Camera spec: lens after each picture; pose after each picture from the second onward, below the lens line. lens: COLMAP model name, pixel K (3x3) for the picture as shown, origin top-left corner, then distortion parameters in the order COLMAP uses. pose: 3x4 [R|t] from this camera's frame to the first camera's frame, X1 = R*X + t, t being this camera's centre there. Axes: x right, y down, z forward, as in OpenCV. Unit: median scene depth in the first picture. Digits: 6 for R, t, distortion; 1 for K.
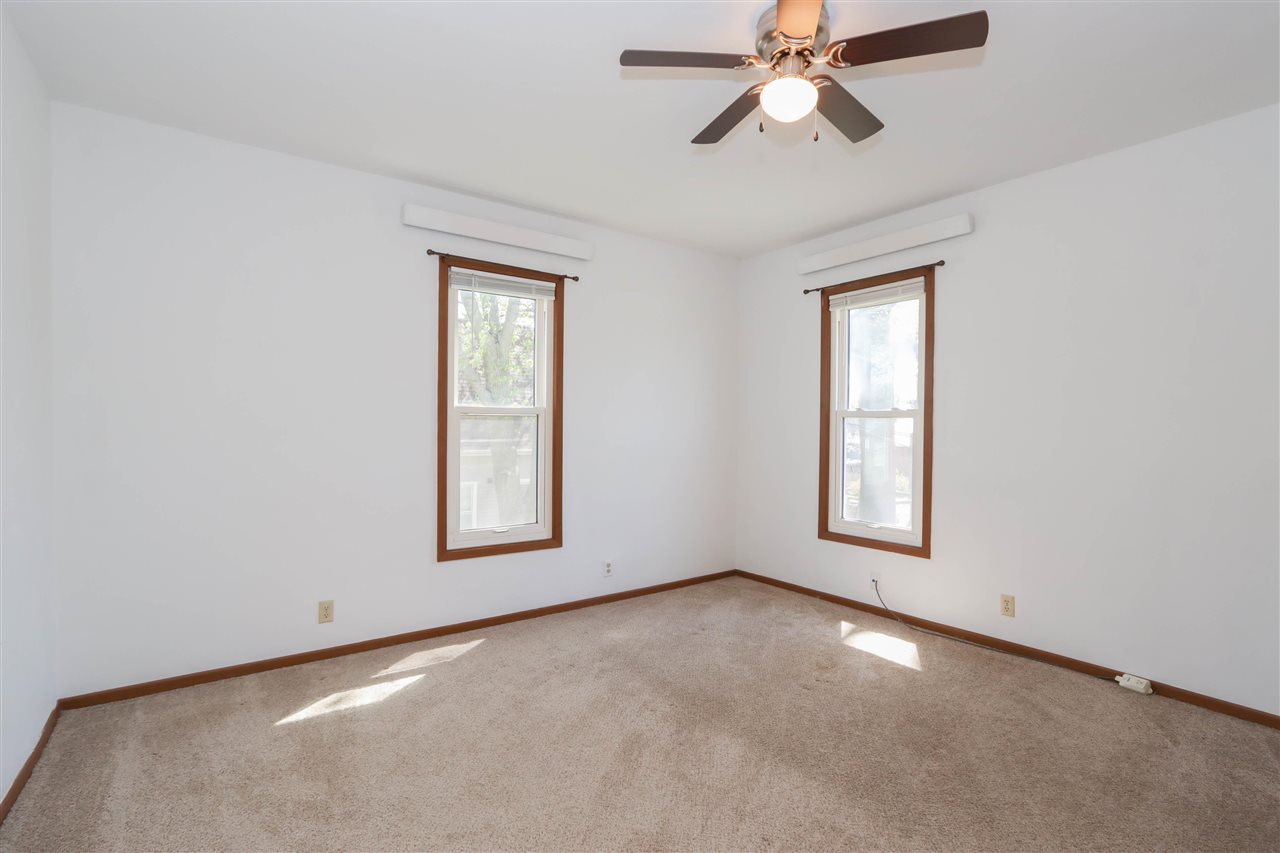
lens RADIAL K [[594.5, 0, 640.0], [0, 594.5, 426.5], [0, 0, 1]] dist [-0.013537, -0.000033]
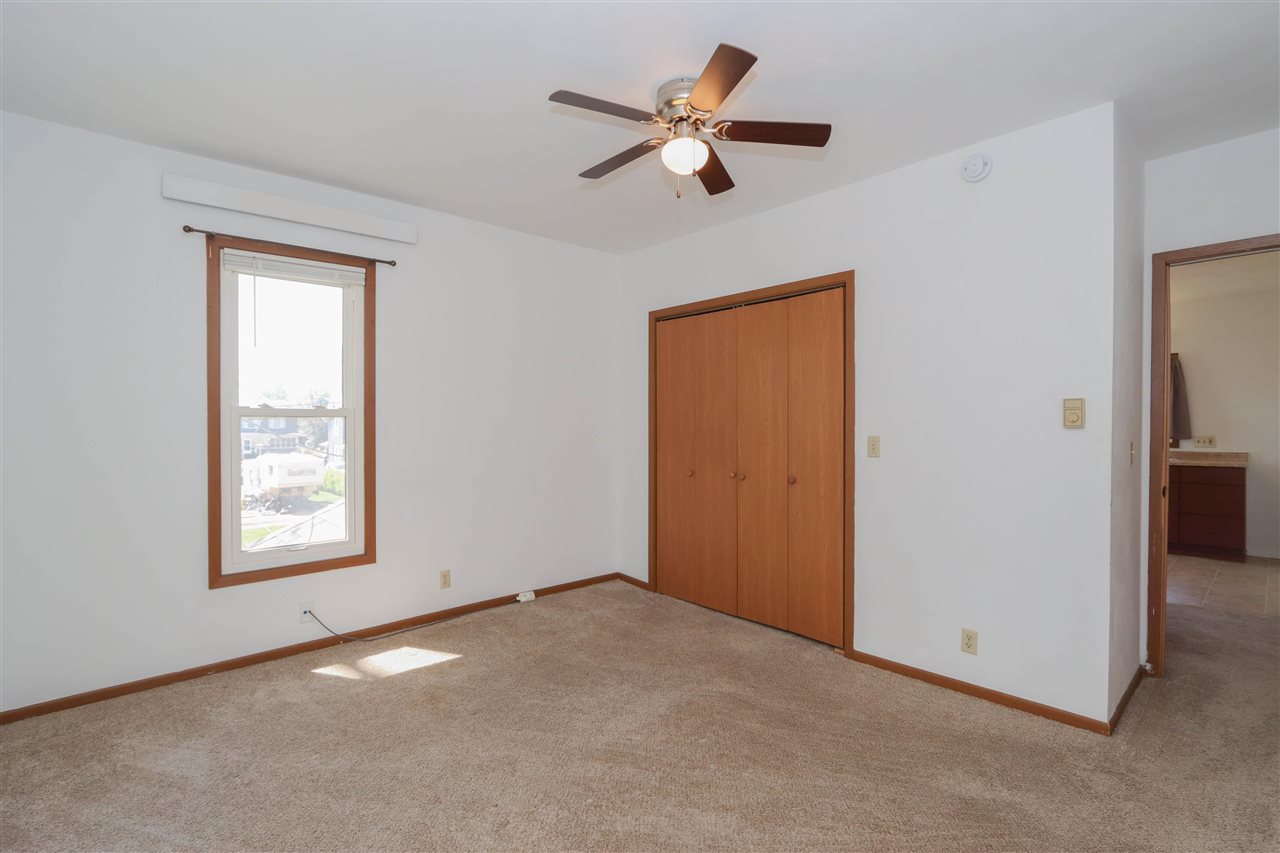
lens RADIAL K [[594.5, 0, 640.0], [0, 594.5, 426.5], [0, 0, 1]] dist [-0.013537, -0.000033]
pose [[-0.098678, -0.018340, 0.994950, -0.544214], [0.010349, 0.999757, 0.019455, -0.014904], [-0.995066, 0.012217, -0.098464, 0.697173]]
